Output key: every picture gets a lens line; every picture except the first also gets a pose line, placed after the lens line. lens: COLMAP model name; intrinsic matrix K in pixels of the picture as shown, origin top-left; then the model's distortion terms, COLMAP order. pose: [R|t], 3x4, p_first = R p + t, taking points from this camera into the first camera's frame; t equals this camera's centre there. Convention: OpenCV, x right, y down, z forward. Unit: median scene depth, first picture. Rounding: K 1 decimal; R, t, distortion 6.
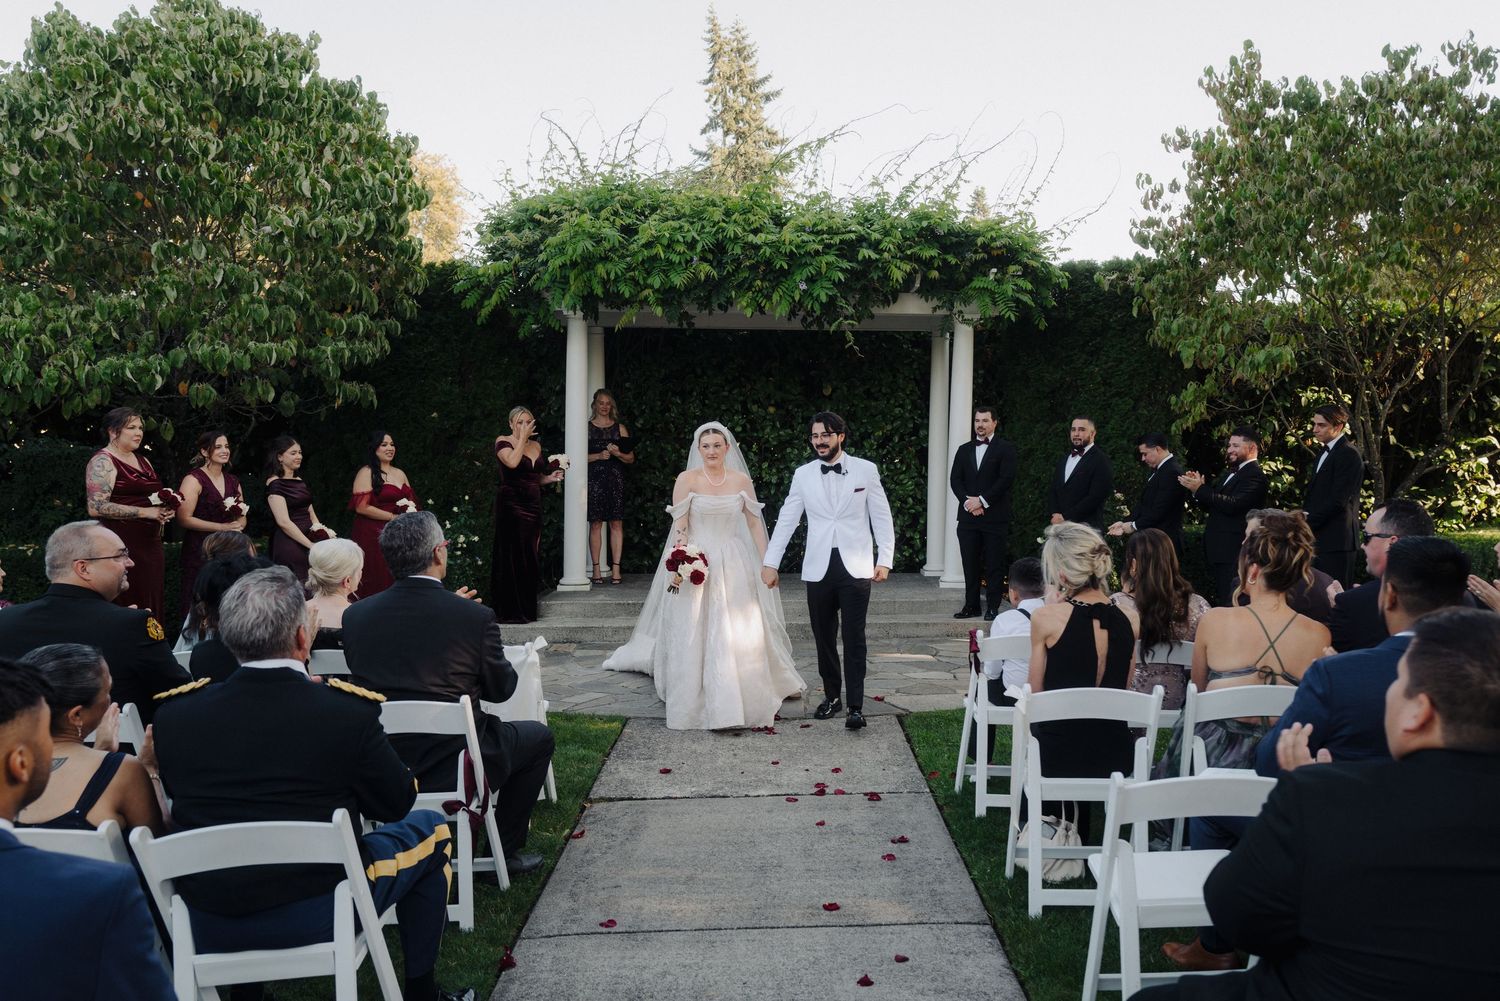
lens RADIAL K [[1264.9, 0, 828.1], [0, 1264.9, 508.2], [0, 0, 1]] dist [-0.011308, -0.012257]
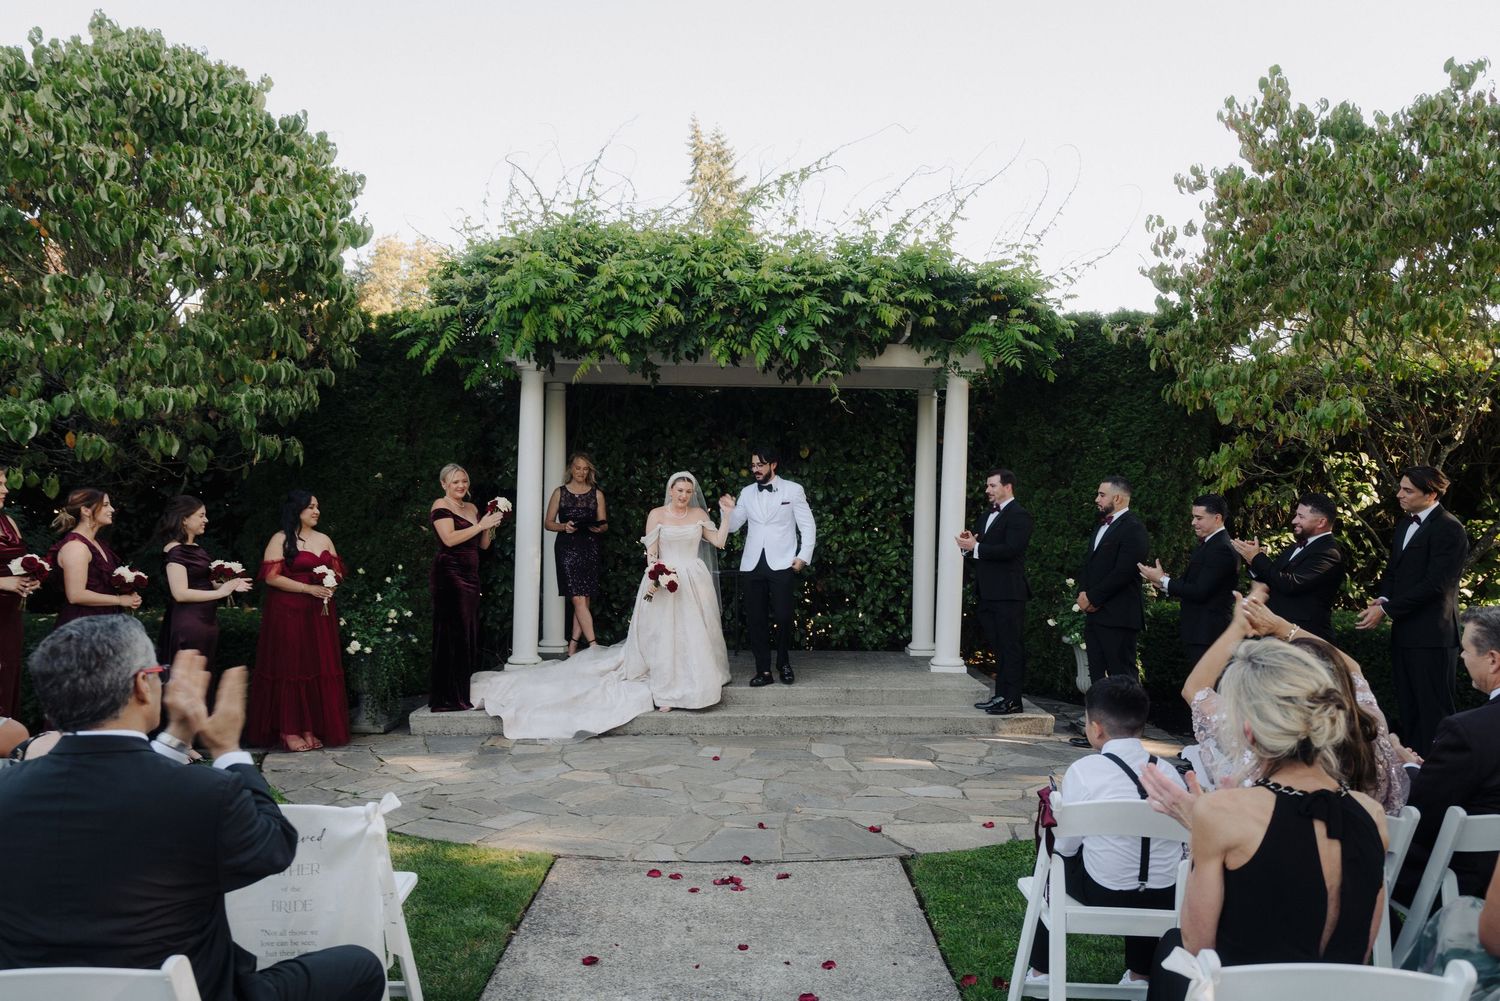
lens RADIAL K [[1146.7, 0, 750.0], [0, 1146.7, 500.5], [0, 0, 1]] dist [-0.004417, -0.008342]
pose [[0.999159, 0.007333, -0.040333, -0.007822], [-0.009754, 0.998141, -0.060166, -0.008415], [0.039817, 0.060509, 0.997373, 0.193757]]
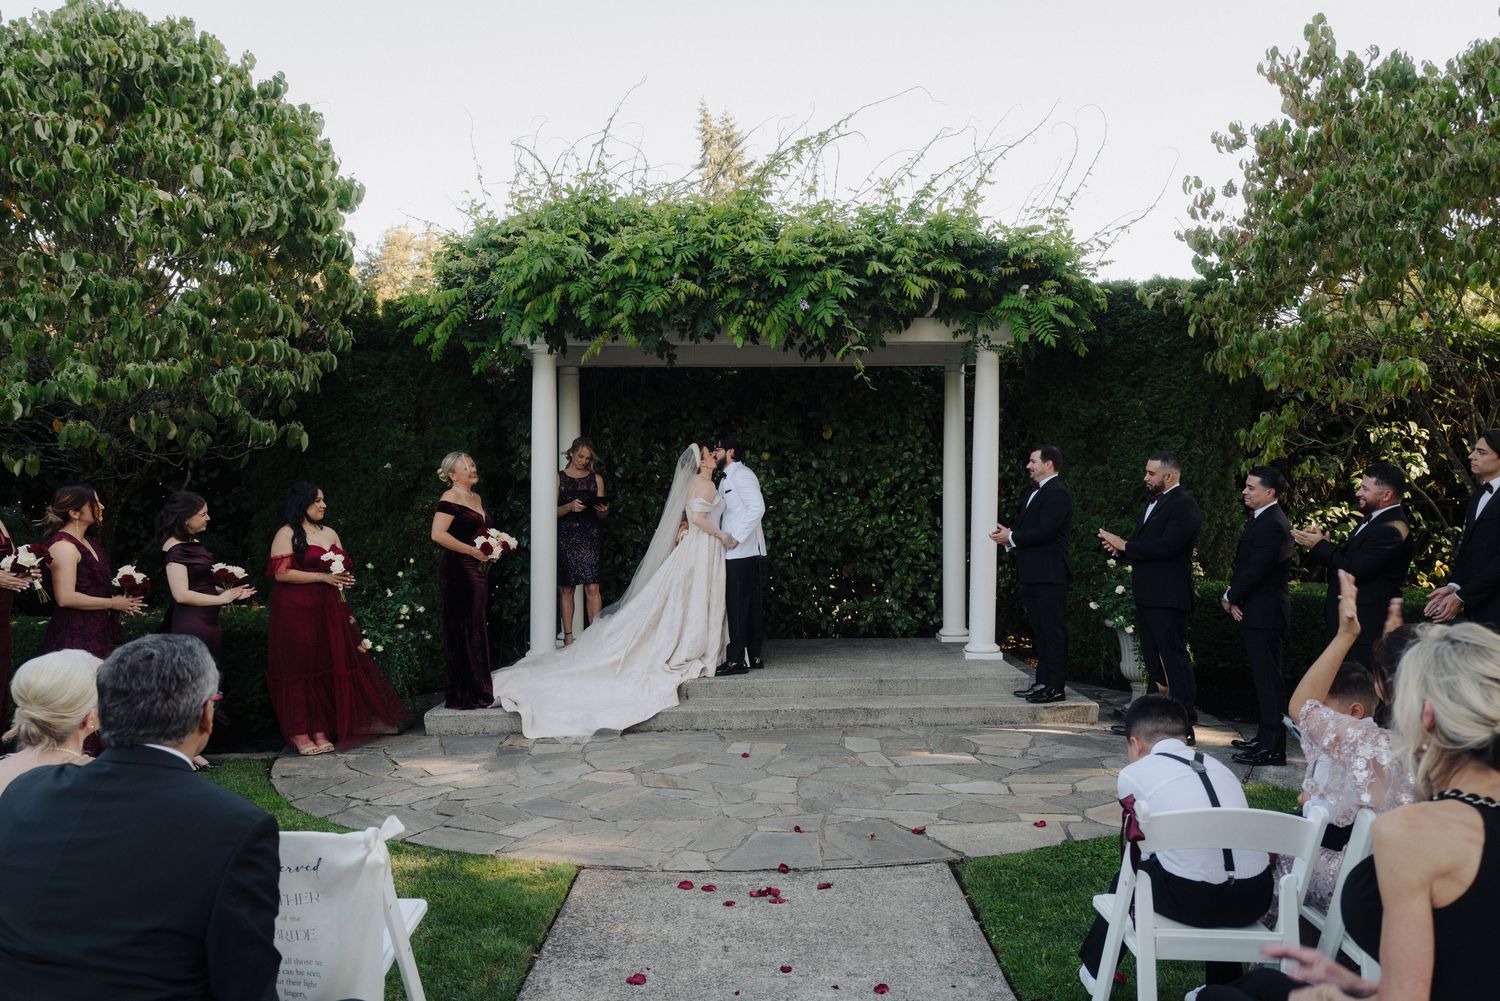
lens RADIAL K [[1147.3, 0, 750.0], [0, 1147.3, 500.5], [0, 0, 1]] dist [-0.000408, 0.003647]
pose [[0.998458, -0.012798, -0.054009, -0.014707], [0.010200, 0.998790, -0.048107, -0.008934], [0.054559, 0.047482, 0.997381, 0.227104]]
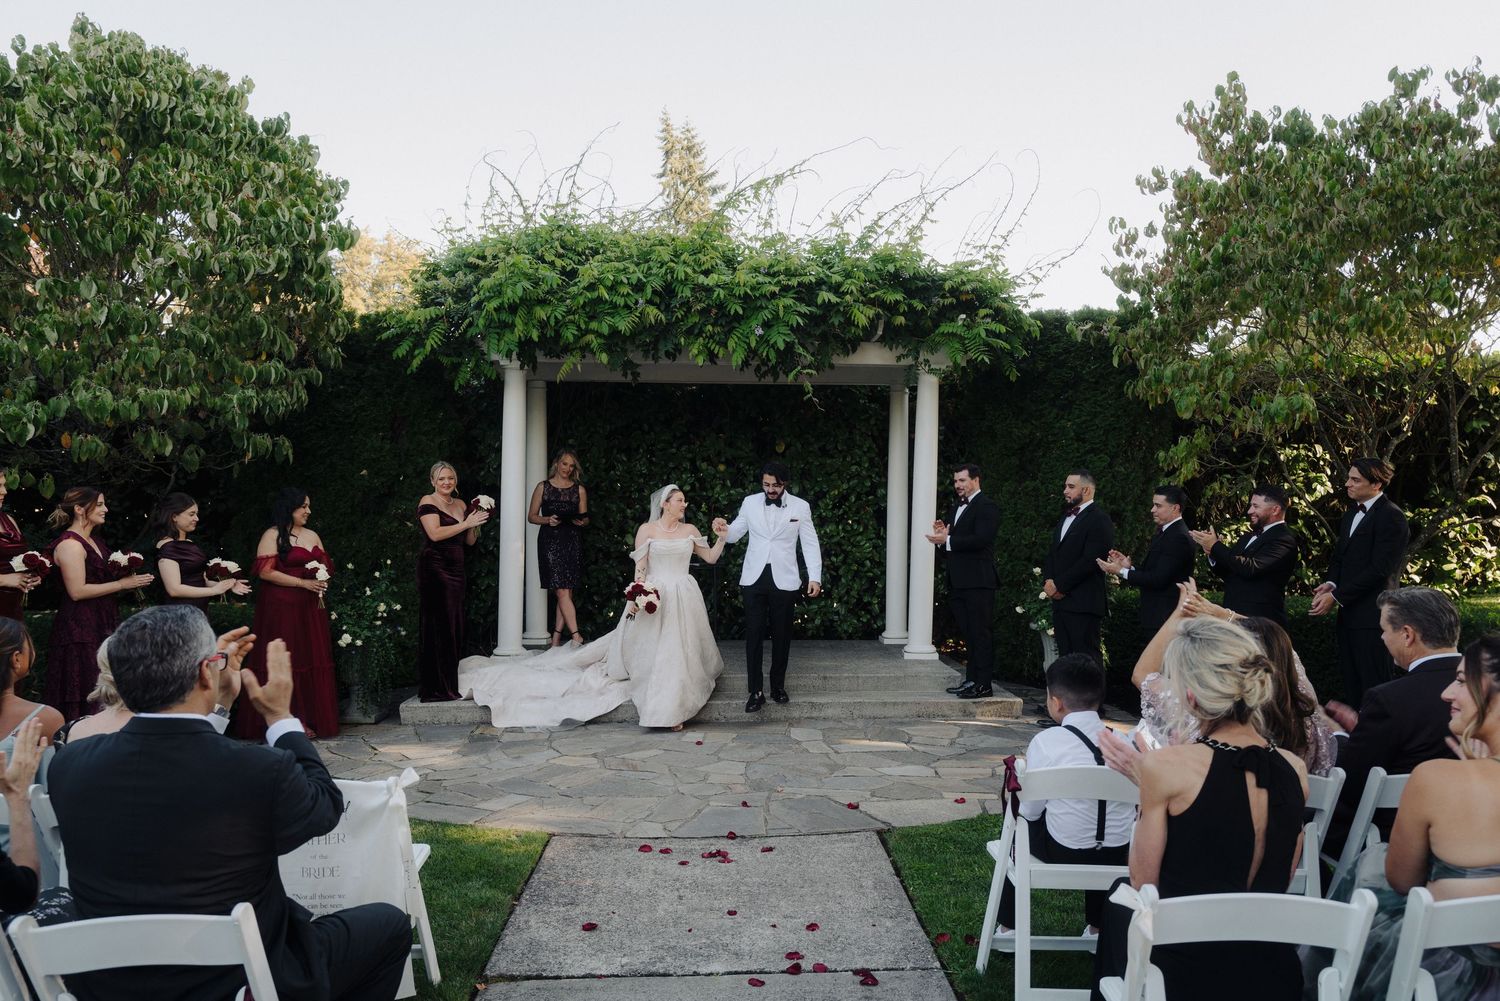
lens RADIAL K [[1146.7, 0, 750.0], [0, 1146.7, 500.5], [0, 0, 1]] dist [-0.004417, -0.008342]
pose [[0.999874, 0.000492, -0.015889, -0.011648], [-0.001358, 0.998512, -0.054512, -0.007331], [0.015838, 0.054527, 0.998387, 0.167295]]
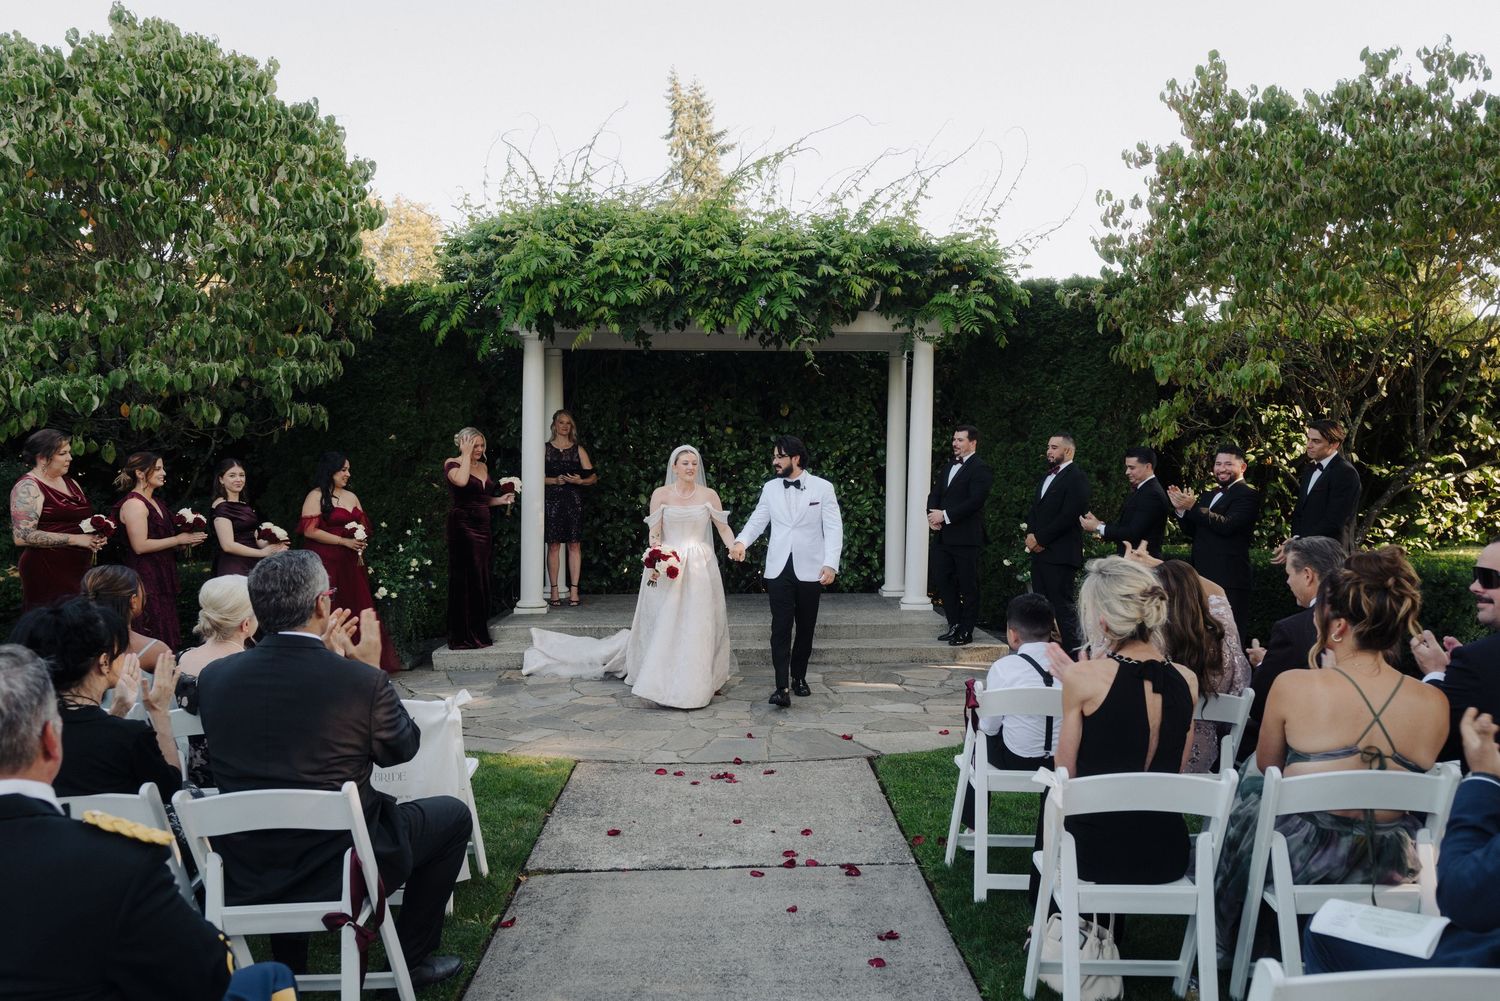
lens RADIAL K [[1146.4, 0, 750.0], [0, 1146.4, 500.5], [0, 0, 1]] dist [-0.010832, 0.002088]
pose [[0.999683, -0.003678, -0.024914, -0.006937], [0.003184, 0.999798, -0.019845, -0.005104], [0.024982, 0.019759, 0.999493, 0.110892]]
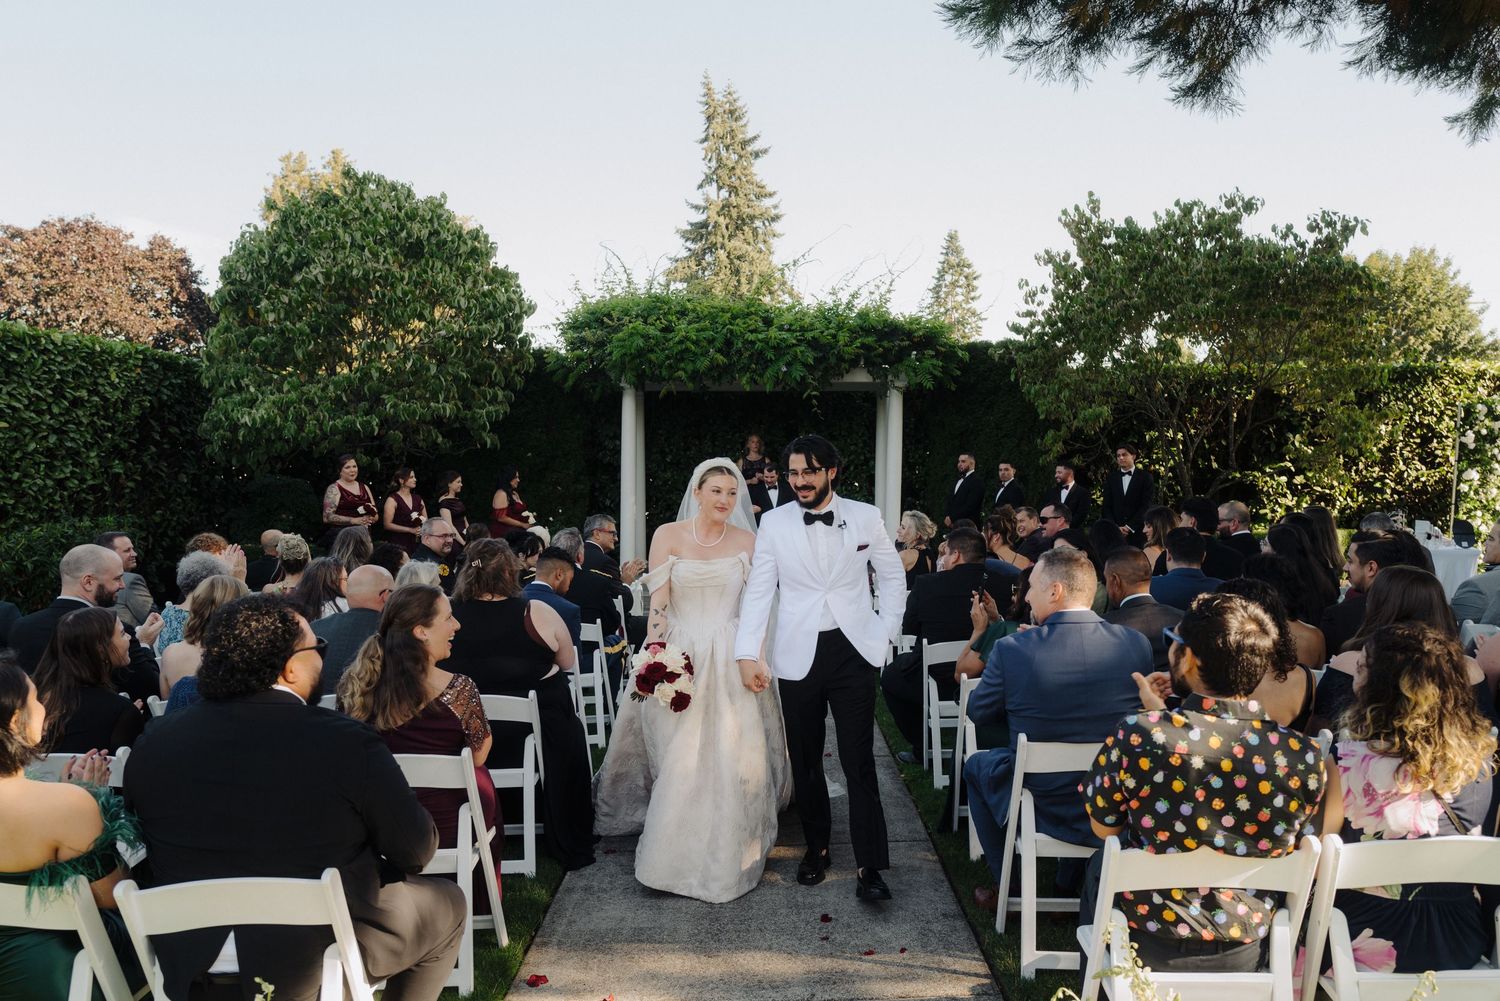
lens RADIAL K [[1195.5, 0, 783.5], [0, 1195.5, 511.5], [0, 0, 1]] dist [-0.003465, -0.003305]
pose [[0.999597, -0.007470, -0.027395, 0.016305], [0.007083, 0.999874, -0.014184, 0.013583], [0.027498, 0.013985, 0.999524, -0.380192]]
